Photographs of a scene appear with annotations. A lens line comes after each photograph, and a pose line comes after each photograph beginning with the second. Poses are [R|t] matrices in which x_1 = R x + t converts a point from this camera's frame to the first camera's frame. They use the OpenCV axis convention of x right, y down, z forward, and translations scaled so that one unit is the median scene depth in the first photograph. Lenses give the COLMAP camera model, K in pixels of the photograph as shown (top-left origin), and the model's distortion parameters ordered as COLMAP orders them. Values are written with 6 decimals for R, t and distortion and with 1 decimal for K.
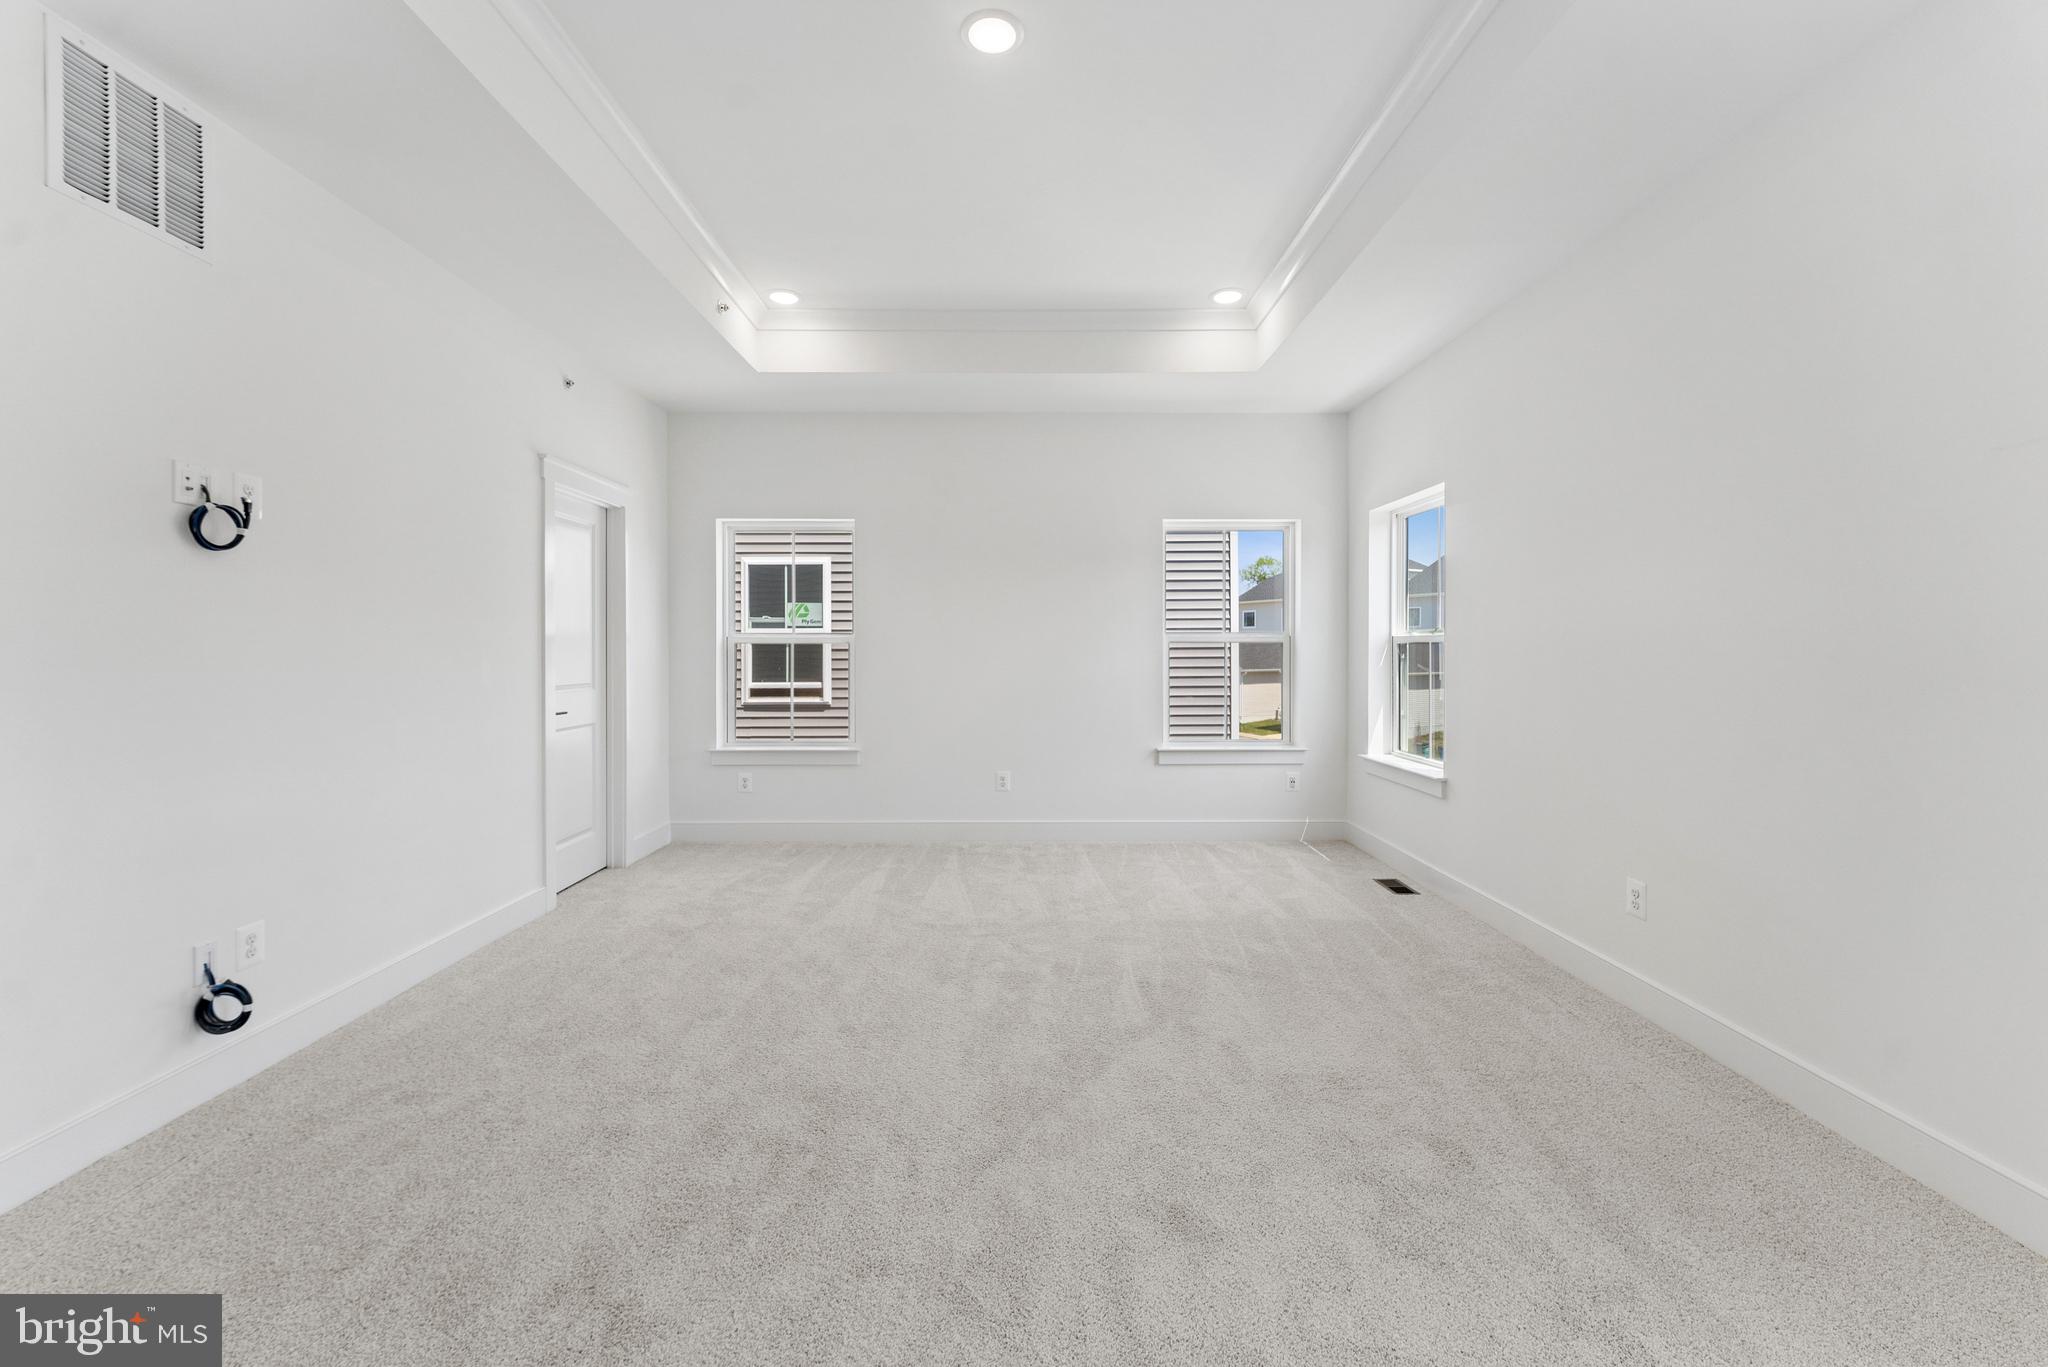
lens RADIAL K [[839.0, 0, 1032.6], [0, 839.0, 650.9], [0, 0, 1]] dist [0.004980, -0.000194]
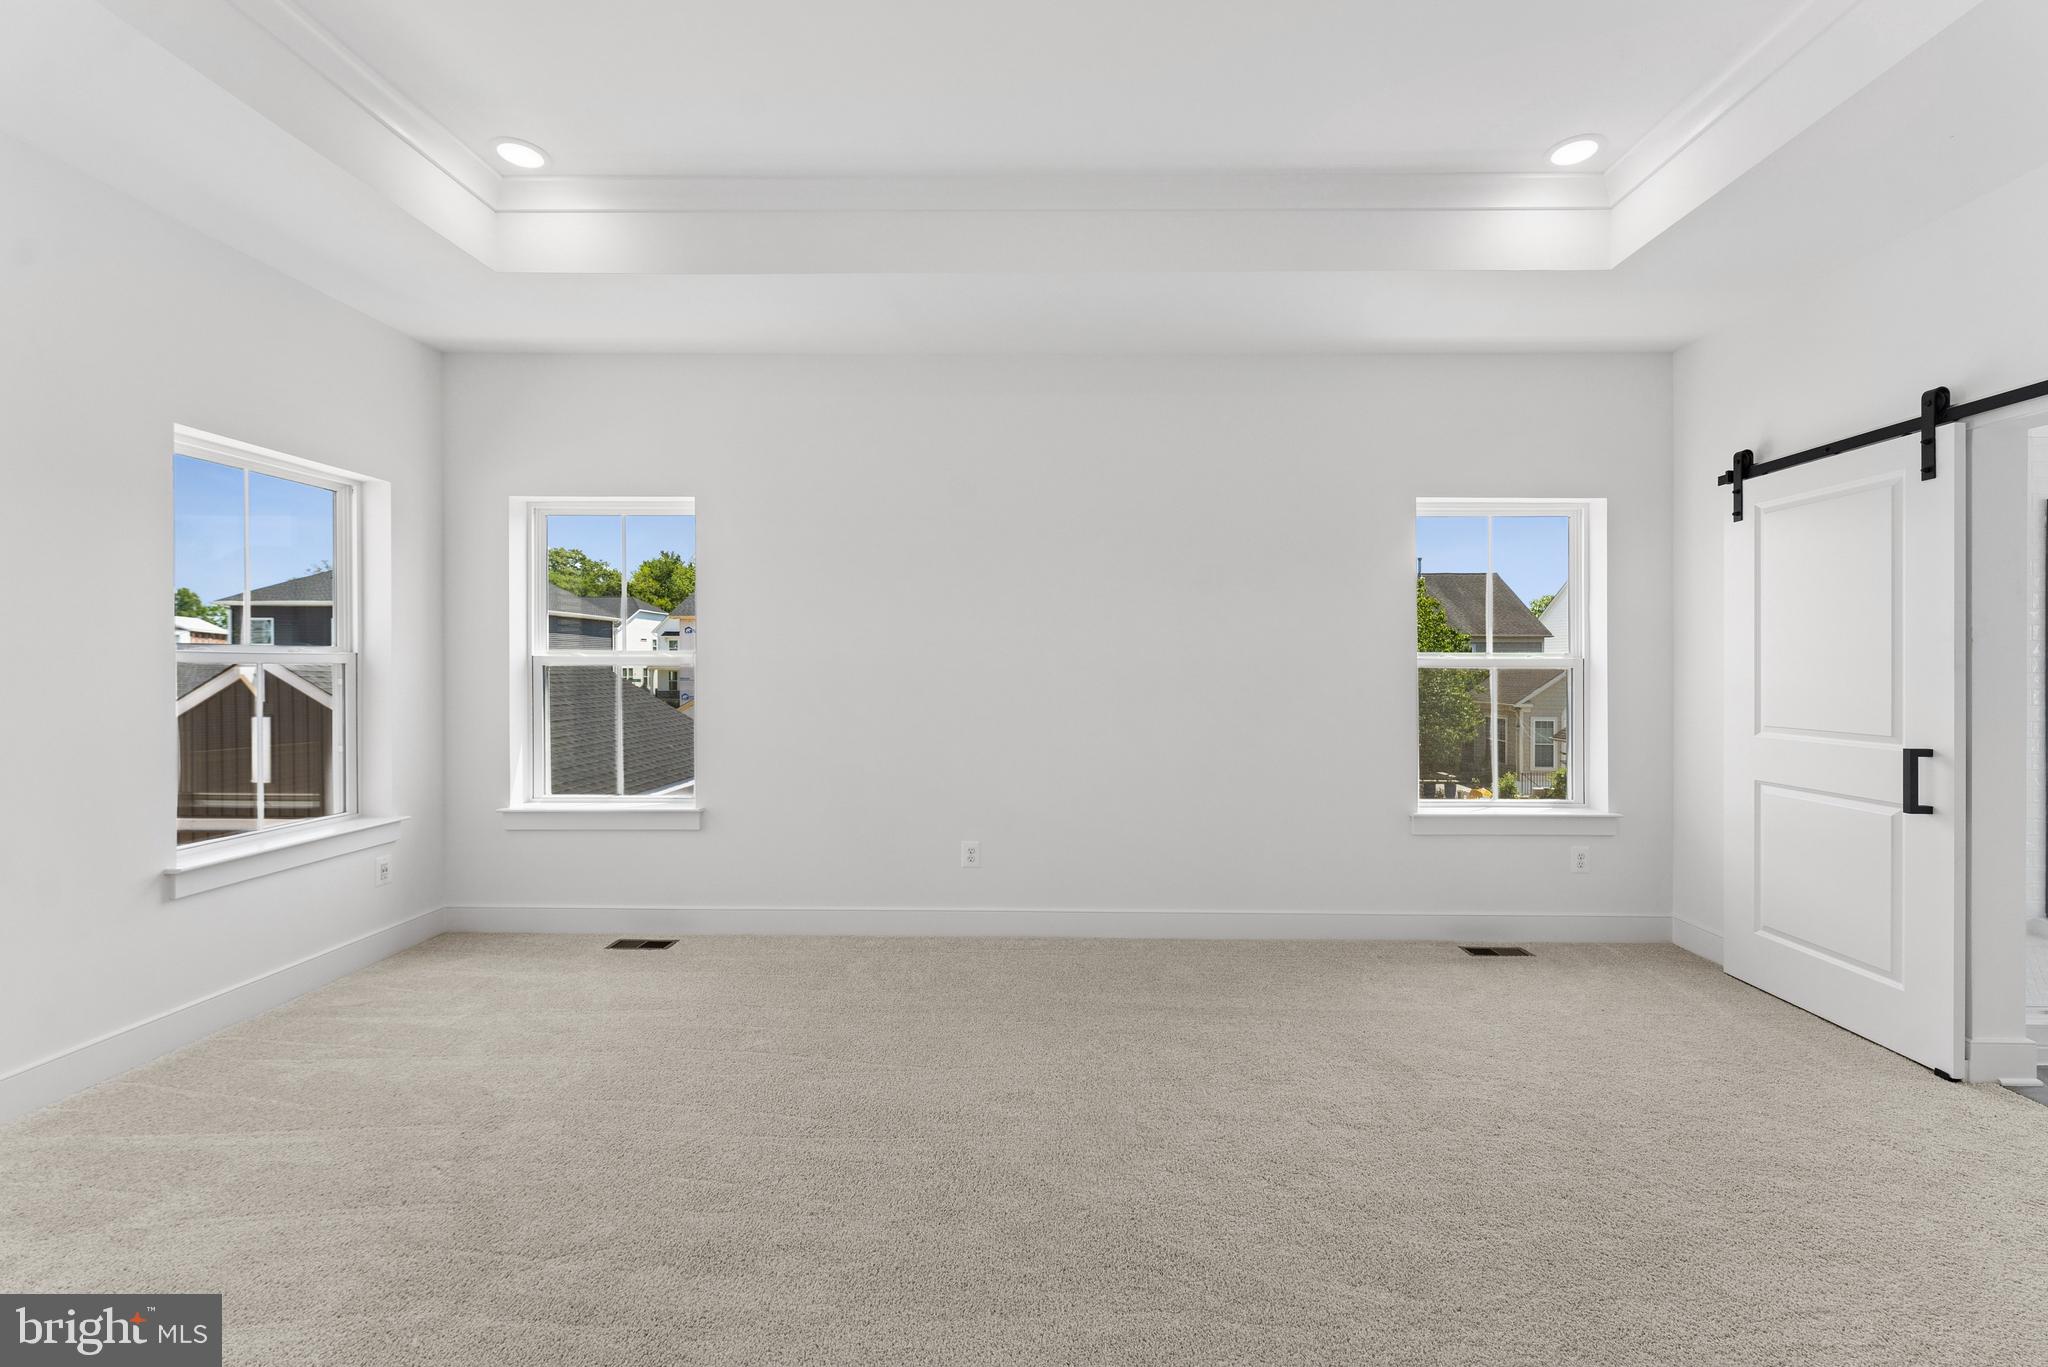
lens RADIAL K [[829.0, 0, 1064.2], [0, 829.0, 664.9], [0, 0, 1]] dist [0.001867, -0.000277]
pose [[0.017974, 0.001620, 0.999837, -0.441625], [-0.000778, 0.999998, -0.001607, -0.009987], [-0.999838, -0.000749, 0.017975, 0.568316]]
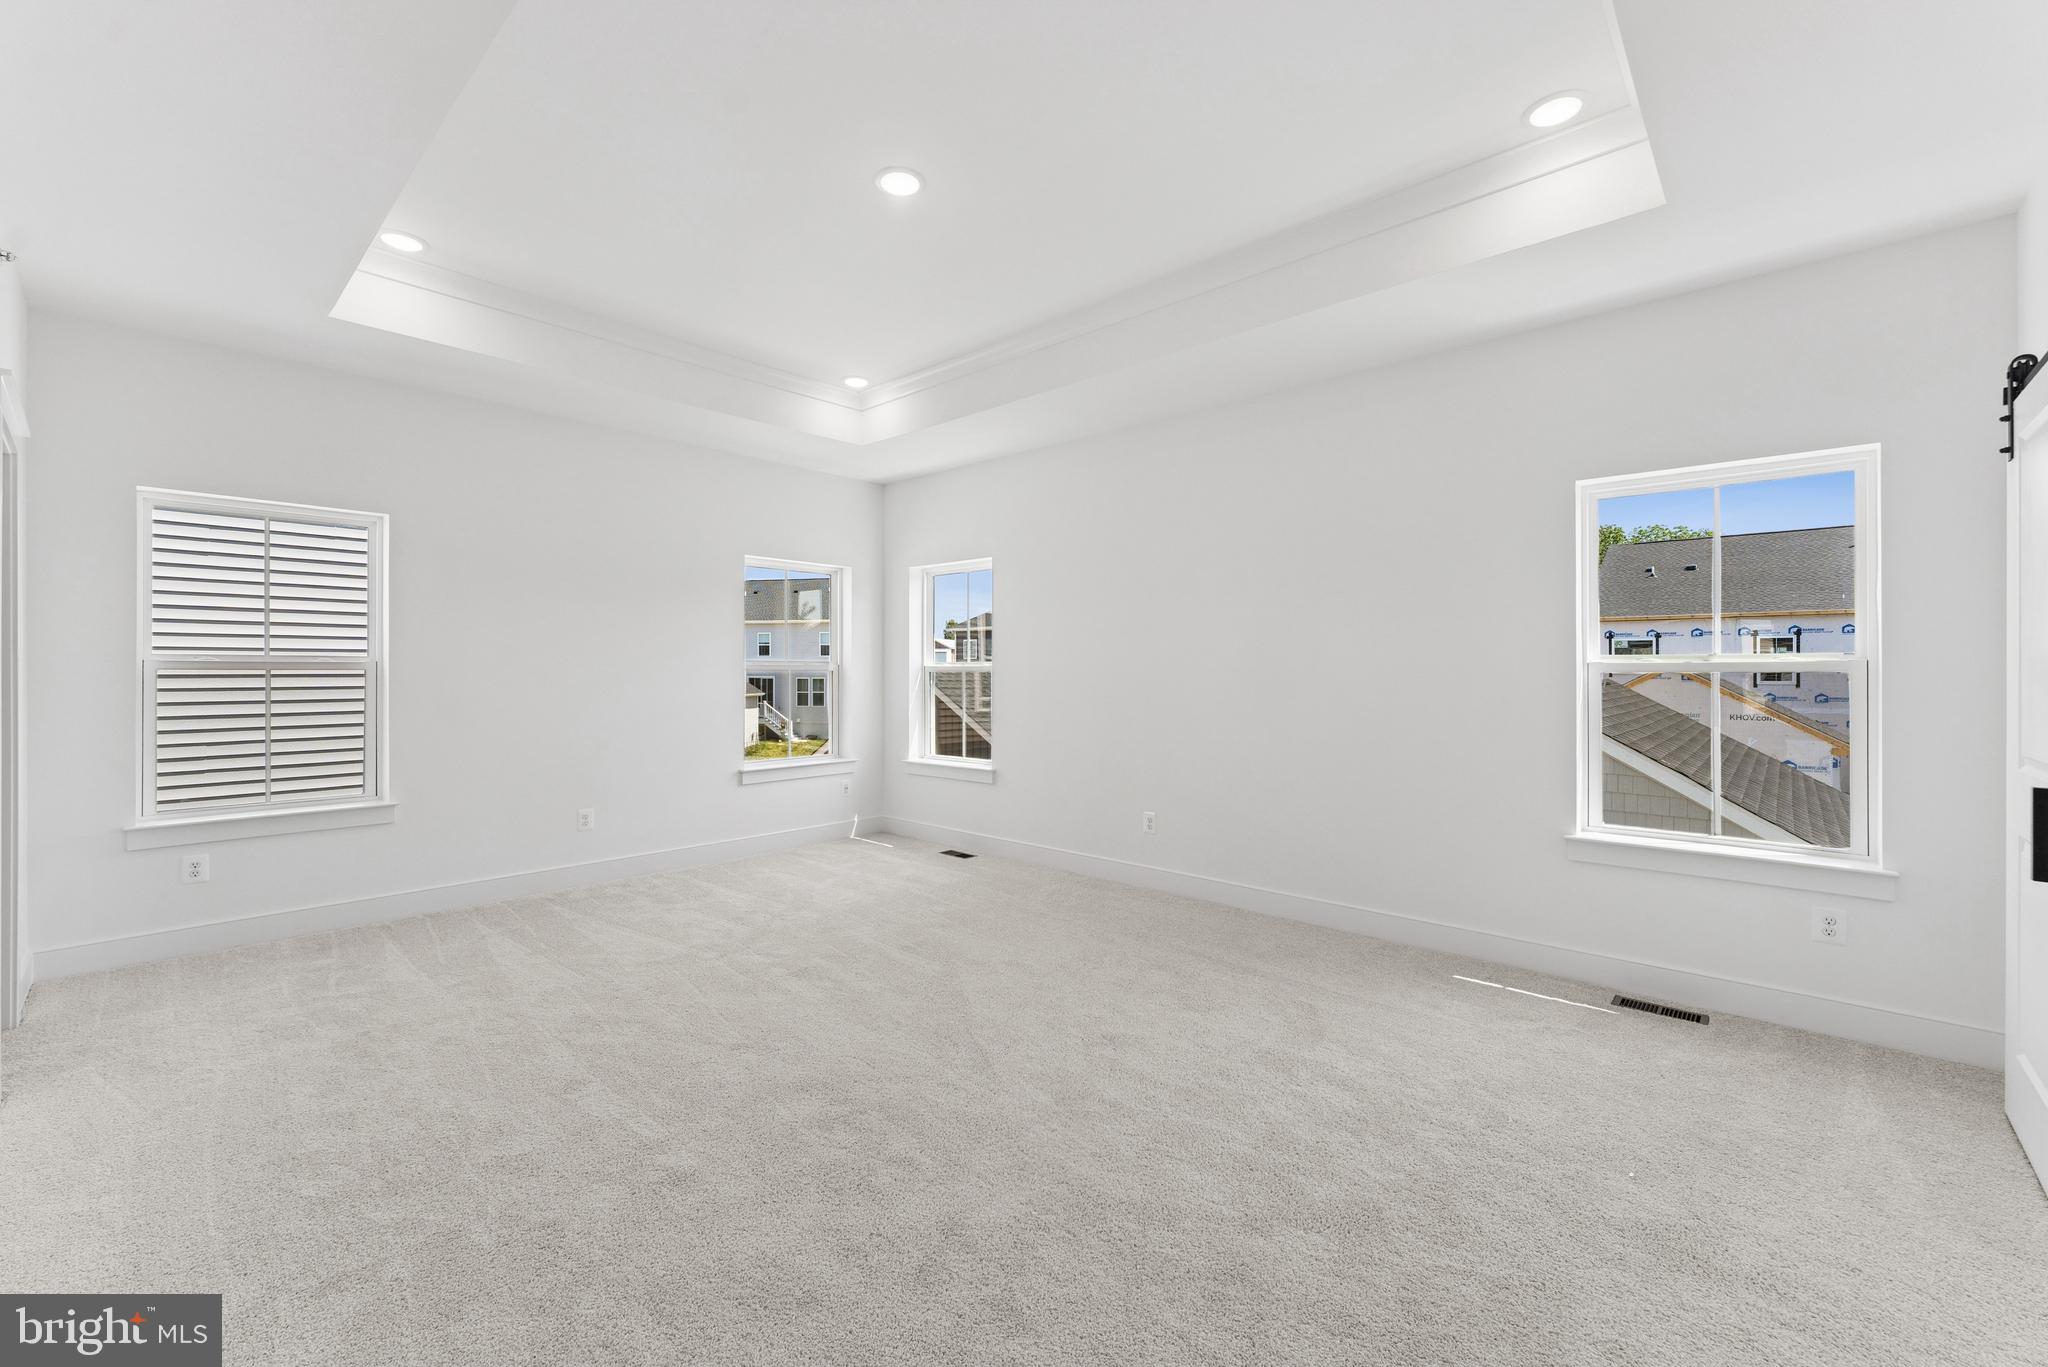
lens RADIAL K [[828.6, 0, 1033.0], [0, 828.6, 664.8], [0, 0, 1]] dist [0.001323, -0.000148]
pose [[0.675146, 0.007999, 0.737640, -0.479466], [-0.000175, 0.999943, -0.010684, -0.006991], [-0.737684, 0.007084, 0.675109, 0.022154]]
